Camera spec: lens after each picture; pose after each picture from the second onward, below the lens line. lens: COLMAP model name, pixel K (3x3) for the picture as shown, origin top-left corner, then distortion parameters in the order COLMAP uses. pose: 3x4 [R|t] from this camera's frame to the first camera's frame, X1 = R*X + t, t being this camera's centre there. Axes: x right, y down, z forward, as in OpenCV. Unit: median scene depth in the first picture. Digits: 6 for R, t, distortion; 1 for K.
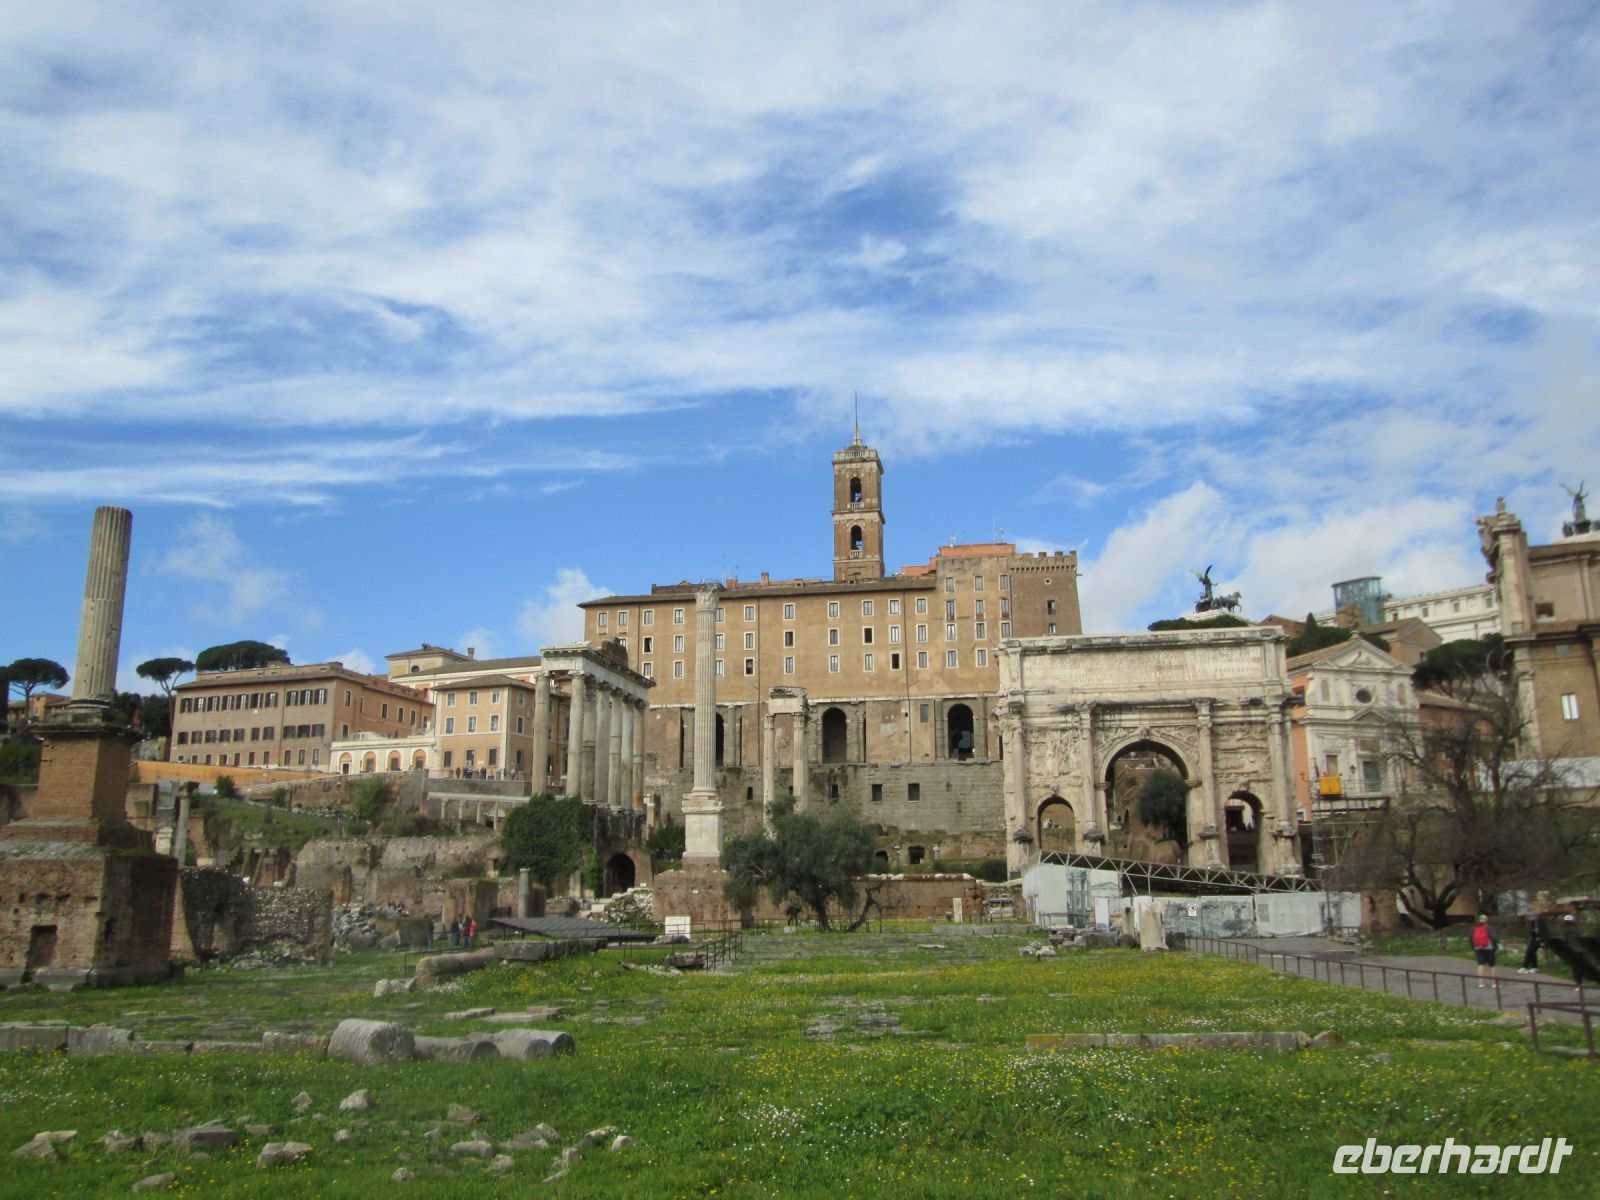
lens RADIAL K [[1307.7, 0, 800.0], [0, 1307.7, 600.0], [0, 0, 1]] dist [-0.034798, -0.011016]
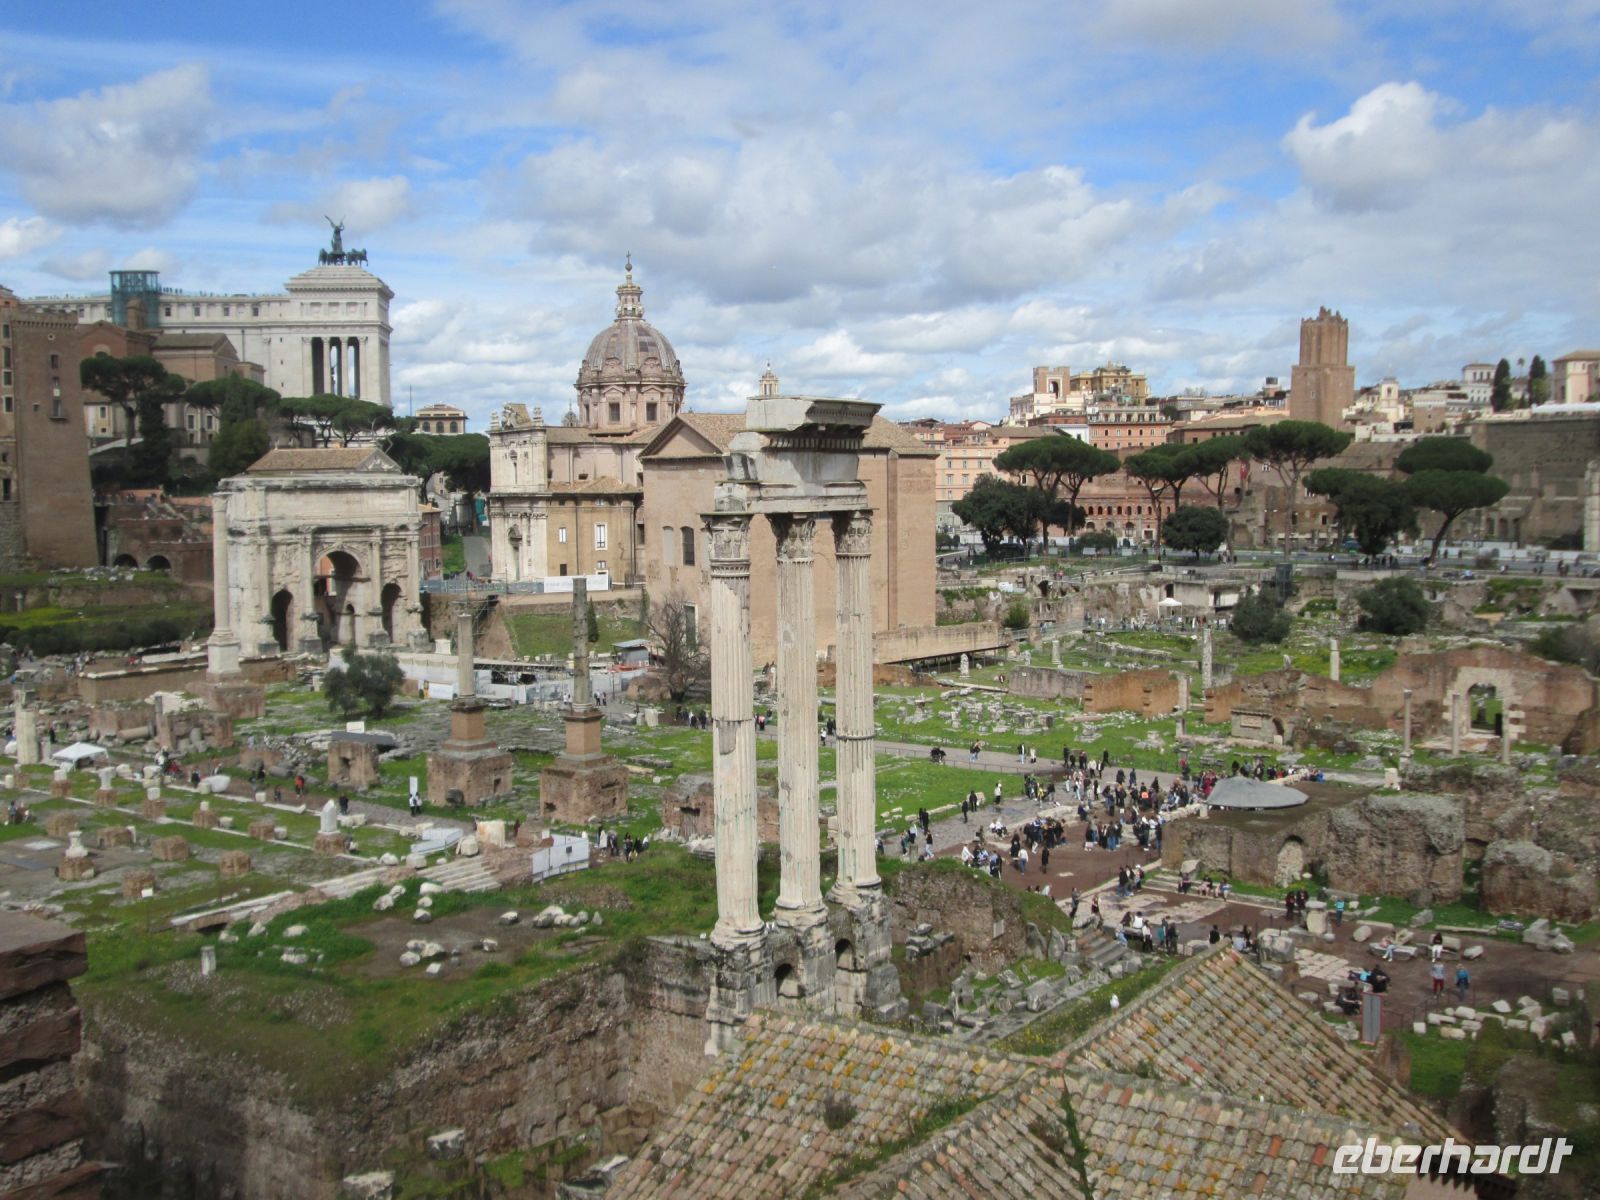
lens RADIAL K [[1307.7, 0, 800.0], [0, 1307.7, 600.0], [0, 0, 1]] dist [-0.034798, -0.011016]
pose [[0.575141, -0.042442, 0.816952, -0.650941], [-0.175905, 0.968876, 0.174173, -0.190600], [-0.798918, -0.243880, 0.549775, -0.257704]]
